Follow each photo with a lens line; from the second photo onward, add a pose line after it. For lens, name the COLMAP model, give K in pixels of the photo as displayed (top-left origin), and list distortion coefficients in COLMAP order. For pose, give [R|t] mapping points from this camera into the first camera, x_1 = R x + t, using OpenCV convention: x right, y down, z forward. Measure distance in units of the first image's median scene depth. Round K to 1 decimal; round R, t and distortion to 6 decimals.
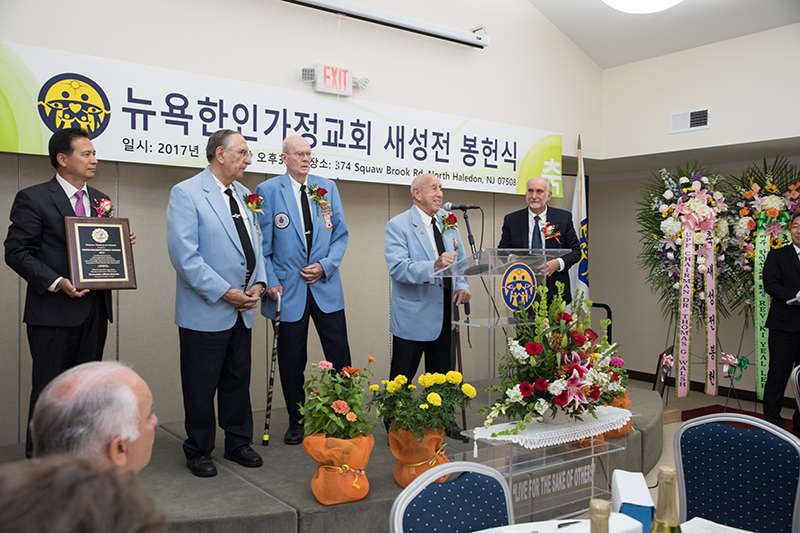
lens RADIAL K [[747.8, 0, 394.8], [0, 747.8, 264.0], [0, 0, 1]] dist [0.045771, 0.000000]
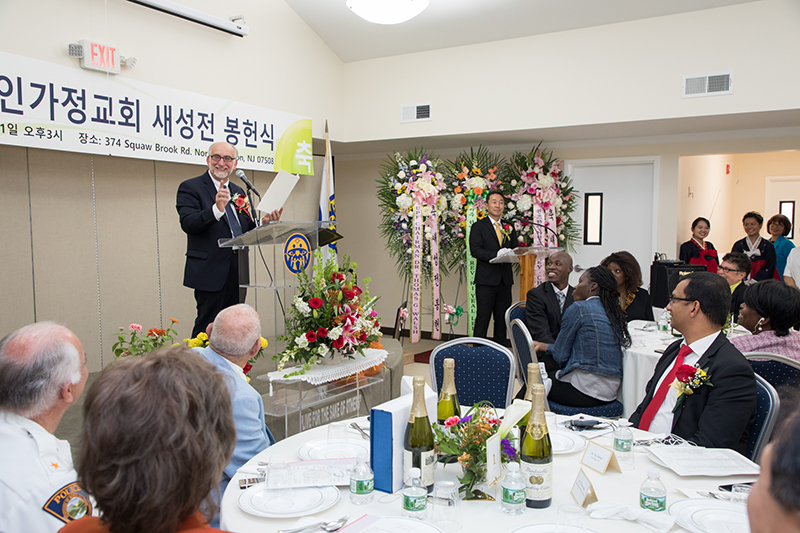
lens RADIAL K [[731.1, 0, 401.5], [0, 731.1, 265.3], [0, 0, 1]] dist [0.027569, 0.034460]
pose [[0.930273, -0.030618, 0.365588, -0.069823], [0.016029, 0.998952, 0.042876, 0.001683], [-0.366518, -0.034026, 0.929789, -0.089894]]
